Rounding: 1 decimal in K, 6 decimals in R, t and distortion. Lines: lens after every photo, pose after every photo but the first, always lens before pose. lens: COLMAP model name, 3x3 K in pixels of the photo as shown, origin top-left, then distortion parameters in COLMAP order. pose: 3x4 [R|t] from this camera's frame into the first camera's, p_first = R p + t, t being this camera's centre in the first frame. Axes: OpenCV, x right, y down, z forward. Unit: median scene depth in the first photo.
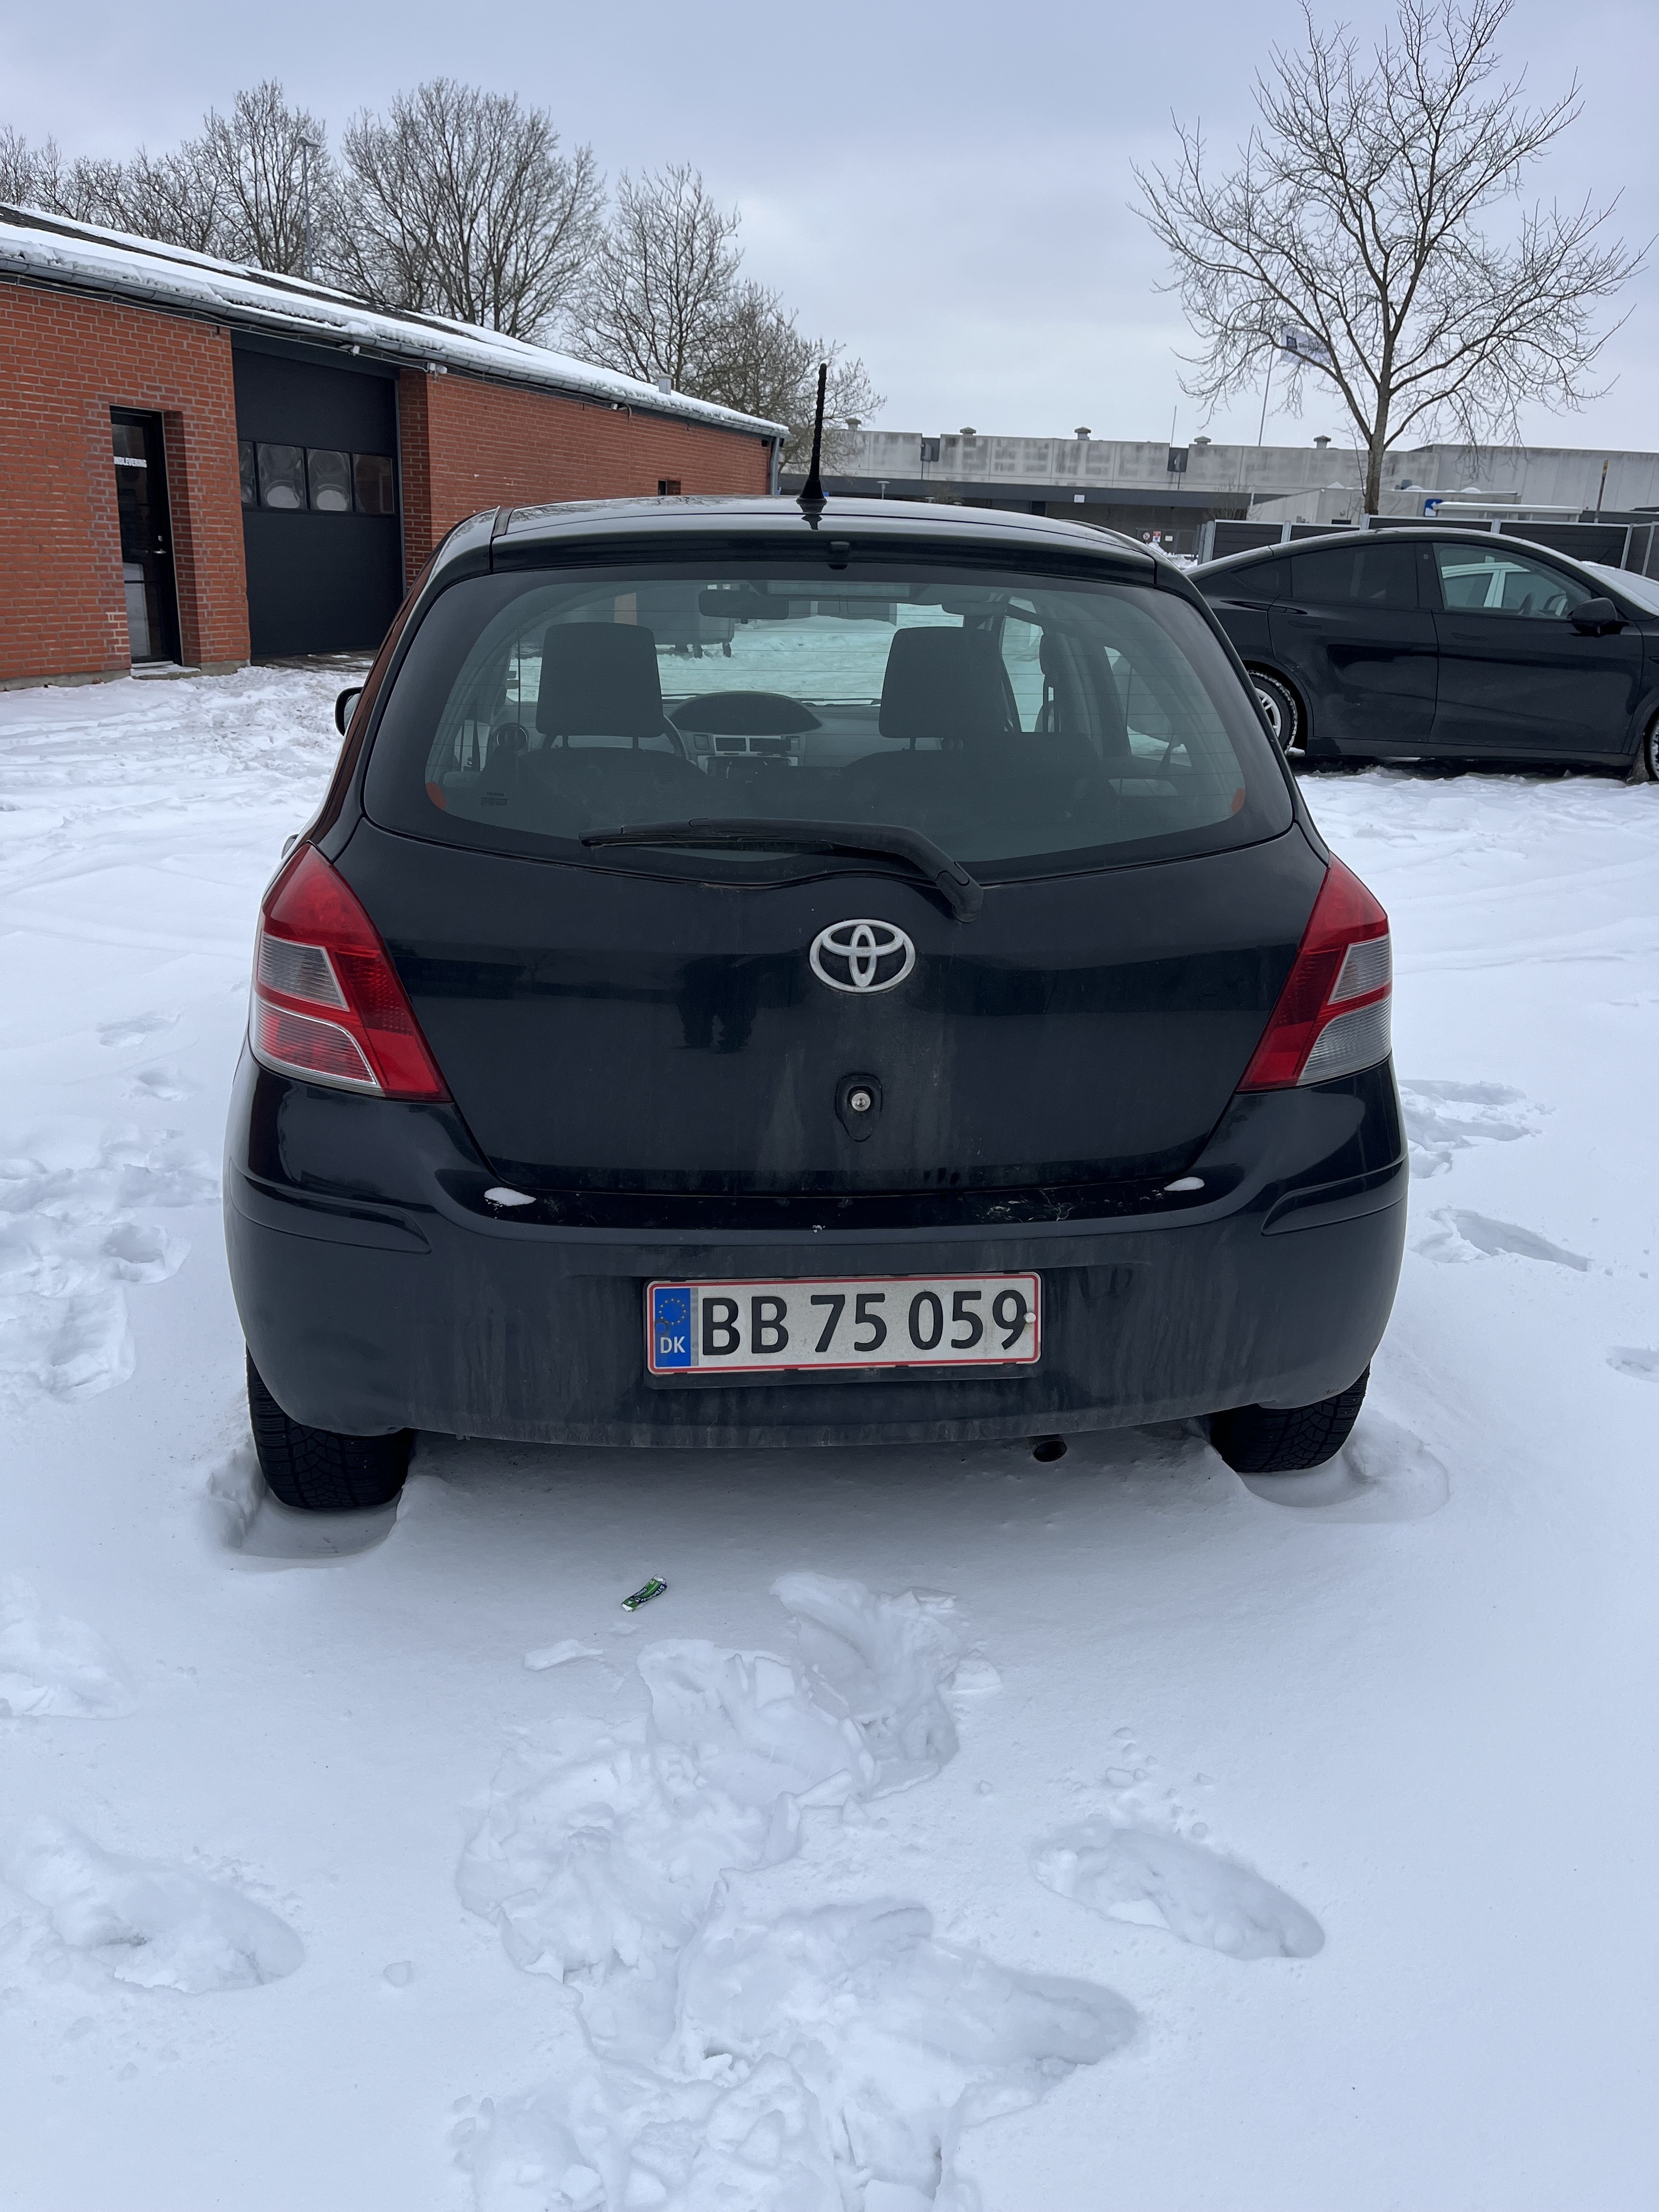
lens RADIAL K [[1684.4, 0, 829.5], [0, 1684.4, 1106.0], [0, 0, 1]] dist [0.122358, -0.181654]
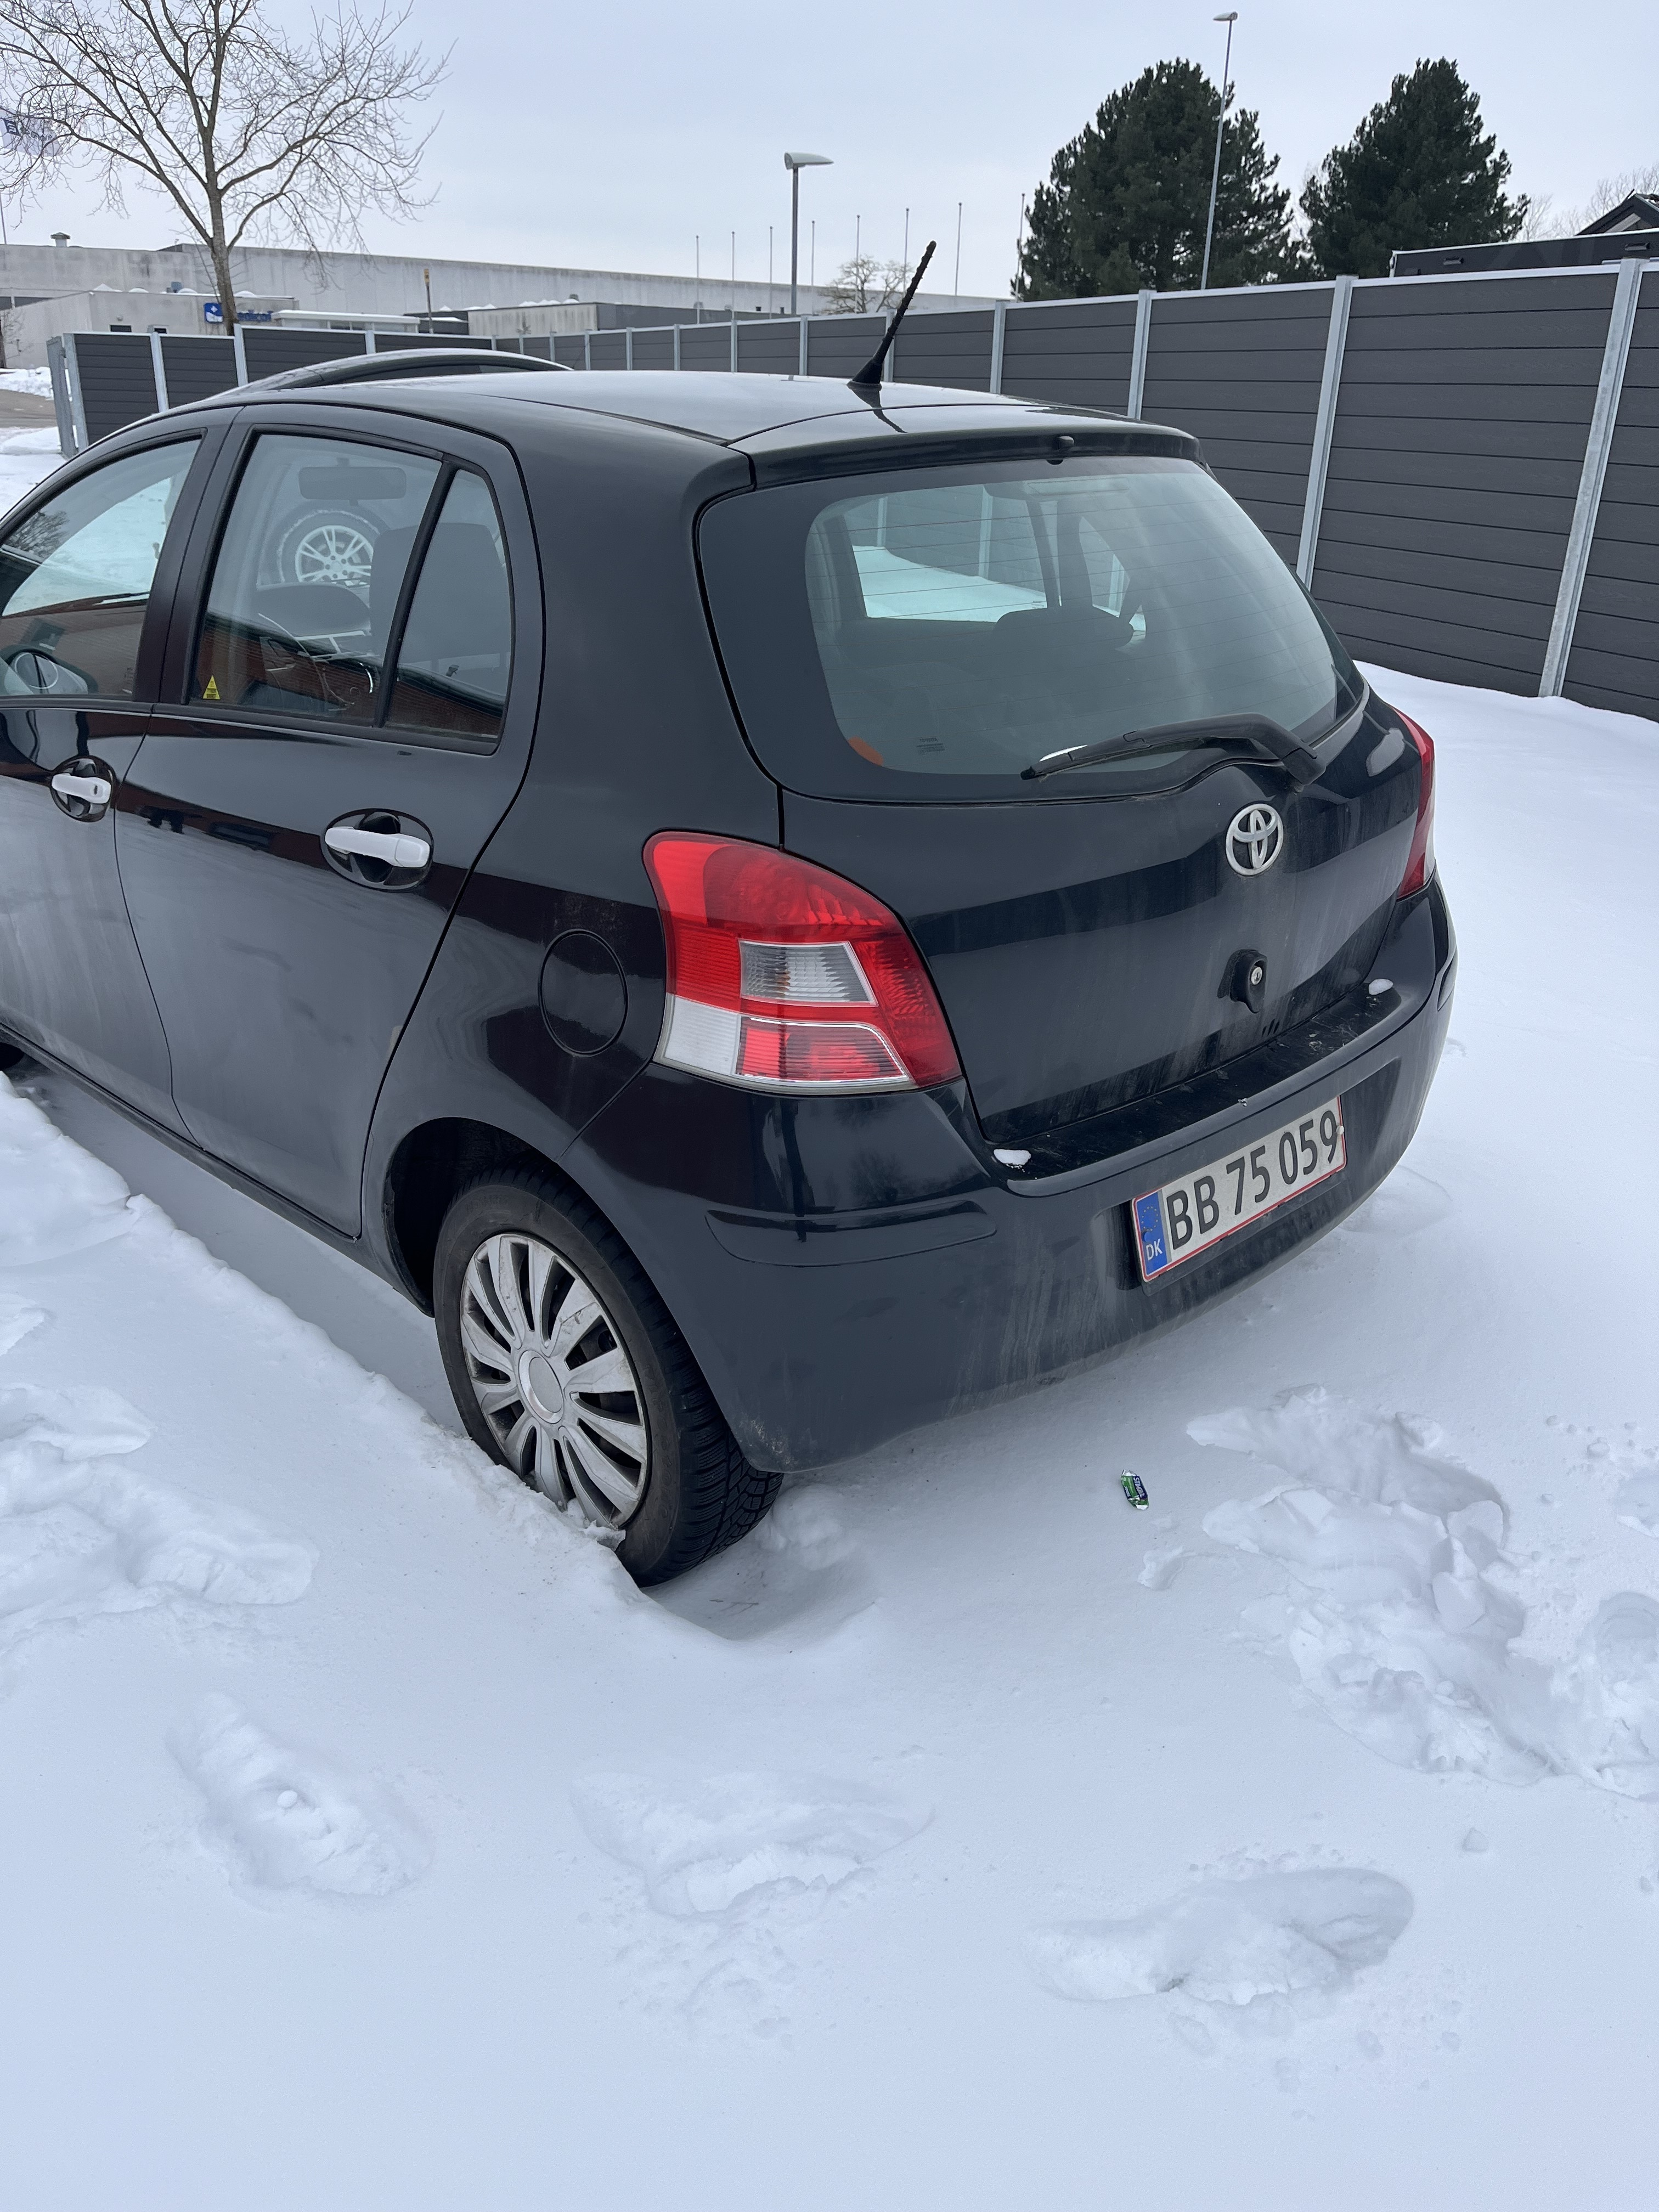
lens RADIAL K [[1678.4, 0, 858.6], [0, 1678.4, 1098.8], [0, 0, 1]] dist [0.117761, -0.172035]
pose [[0.775709, -0.265479, 0.572535, -0.745381], [0.208725, 0.964084, 0.164243, -0.143321], [-0.595575, -0.007903, 0.803261, 0.266733]]
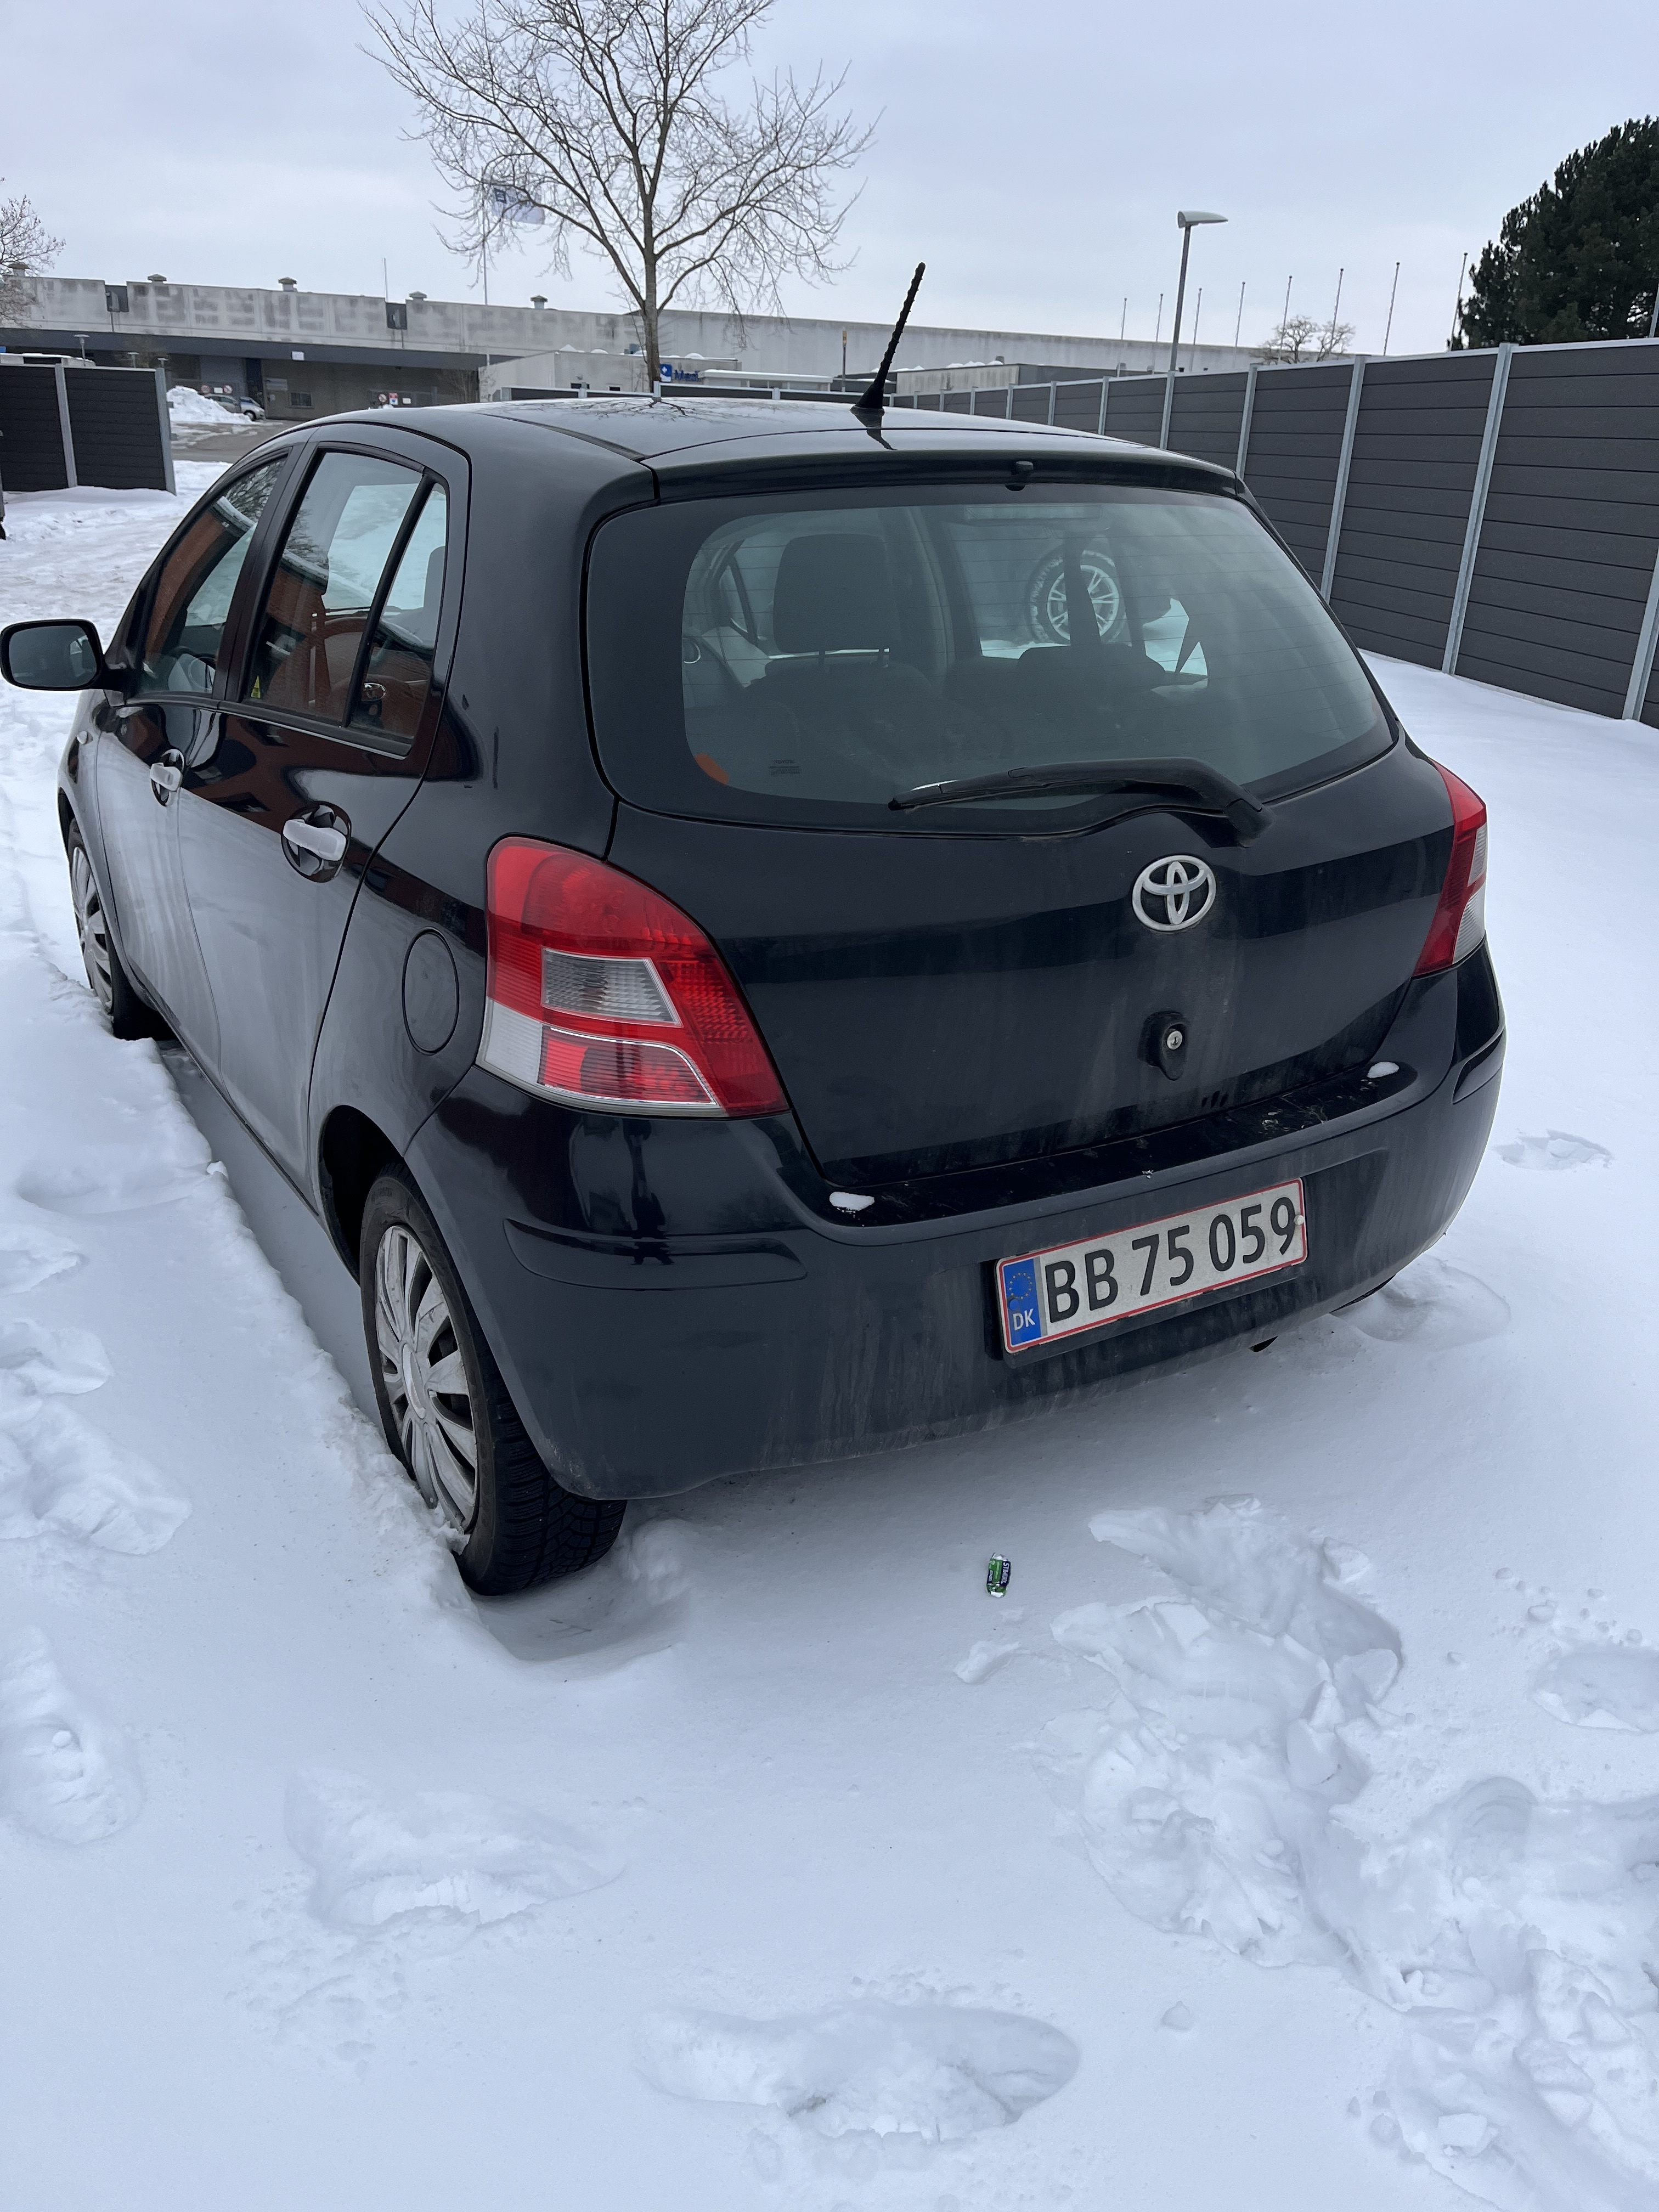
lens RADIAL K [[1678.4, 0, 858.6], [0, 1678.4, 1098.8], [0, 0, 1]] dist [0.117761, -0.172035]
pose [[0.901748, -0.166022, 0.399108, -0.506175], [0.138294, 0.985578, 0.097522, -0.083578], [-0.409543, -0.032746, 0.911703, 0.157673]]
